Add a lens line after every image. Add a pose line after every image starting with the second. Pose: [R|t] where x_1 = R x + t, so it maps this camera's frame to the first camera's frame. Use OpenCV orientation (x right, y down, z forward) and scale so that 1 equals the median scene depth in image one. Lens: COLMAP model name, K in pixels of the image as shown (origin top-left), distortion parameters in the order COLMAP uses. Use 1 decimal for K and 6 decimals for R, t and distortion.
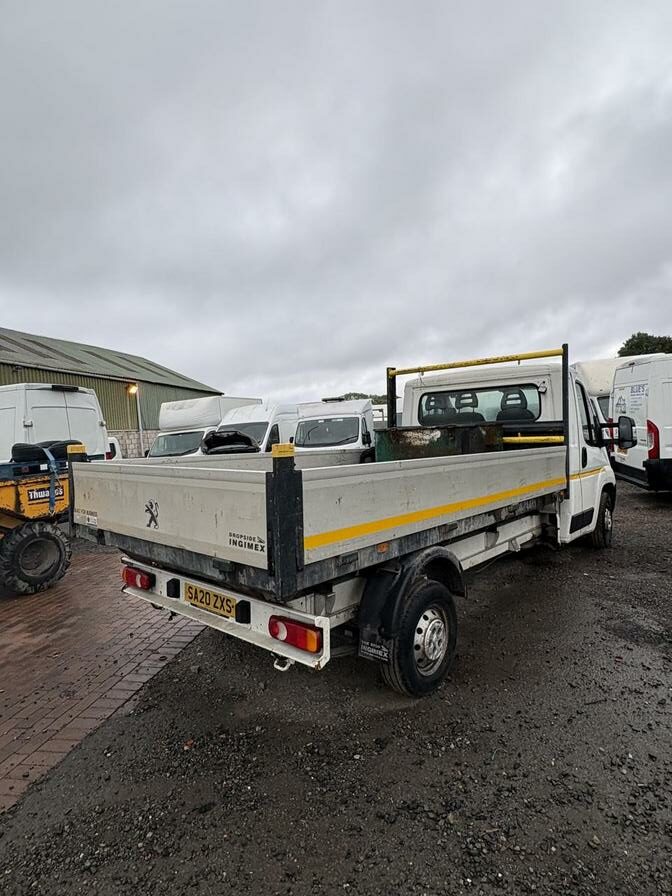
lens RADIAL K [[500.3, 0, 340.2], [0, 500.3, 441.8], [0, 0, 1]] dist [0.002404, -0.000953]
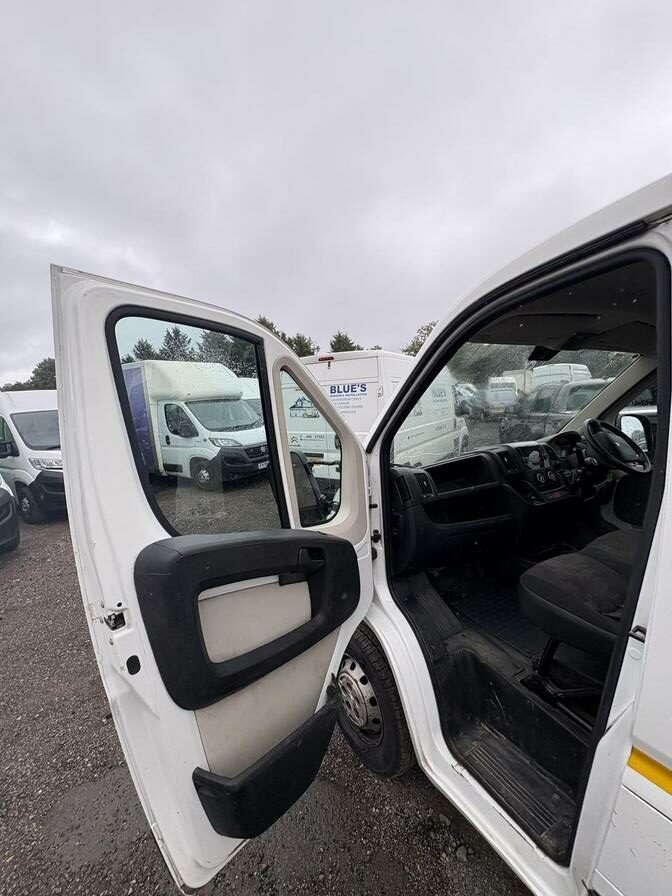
lens RADIAL K [[358.7, 0, 334.5], [0, 358.7, 448.1], [0, 0, 1]] dist [-0.000519, -0.000050]
pose [[0.339544, -0.075082, 0.937589, 0.014591], [0.066642, 0.996224, 0.055643, -0.106140], [-0.938226, 0.043589, 0.343265, 2.167205]]
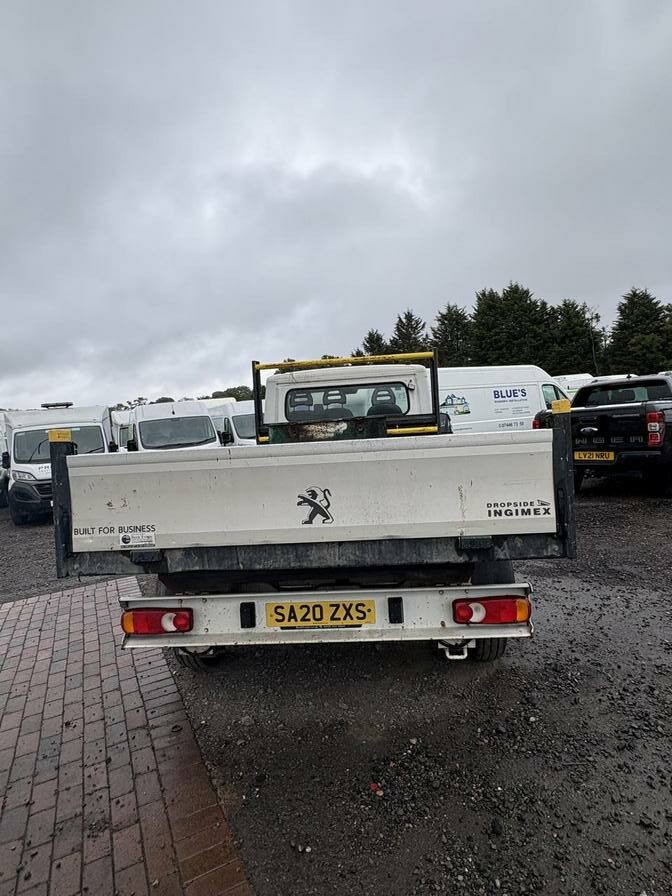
lens RADIAL K [[500.3, 0, 337.4], [0, 500.3, 442.9], [0, 0, 1]] dist [0.002404, -0.000953]
pose [[0.797913, -0.027363, 0.602151, -0.689891], [0.046213, 0.998806, -0.015849, 0.054393], [-0.600998, 0.040474, 0.798225, 0.320090]]
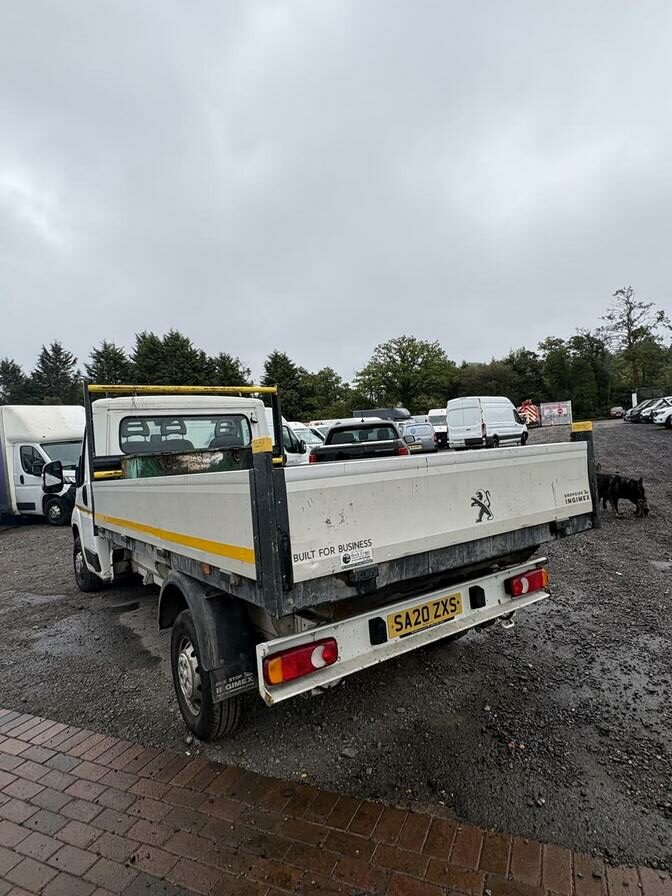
lens RADIAL K [[500.3, 0, 337.4], [0, 500.3, 444.9], [0, 0, 1]] dist [0.002404, -0.000953]
pose [[0.245742, 0.029442, 0.968888, -1.106996], [0.088609, 0.994671, -0.052700, 0.053894], [-0.965277, 0.098803, 0.241824, 0.878661]]
